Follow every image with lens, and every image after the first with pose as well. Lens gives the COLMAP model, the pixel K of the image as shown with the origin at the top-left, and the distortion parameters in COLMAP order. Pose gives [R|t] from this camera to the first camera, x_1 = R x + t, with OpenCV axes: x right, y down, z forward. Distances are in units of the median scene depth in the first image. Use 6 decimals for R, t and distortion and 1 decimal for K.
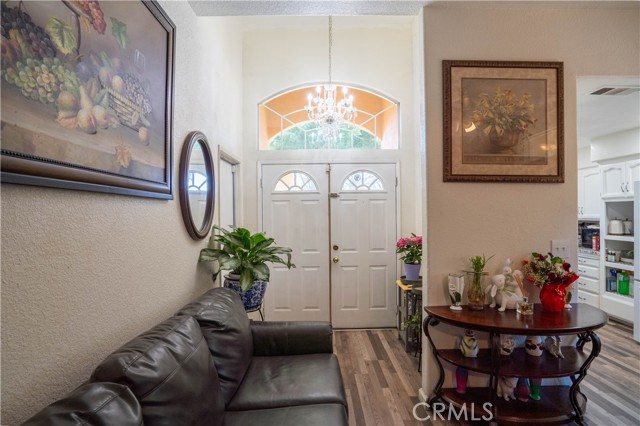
lens RADIAL K [[300.0, 0, 320.9], [0, 300.0, 211.7], [0, 0, 1]] dist [-0.027450, 0.000314]
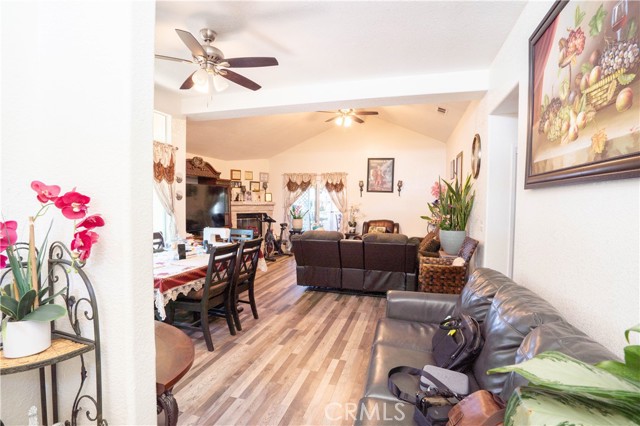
lens RADIAL K [[300.0, 0, 319.9], [0, 300.0, 213.0], [0, 0, 1]] dist [-0.027450, 0.000314]
pose [[-0.950730, -0.015243, 0.309646, -0.094182], [-0.003594, 0.999265, 0.038156, 0.013209], [-0.310000, 0.035163, -0.950086, 2.242327]]
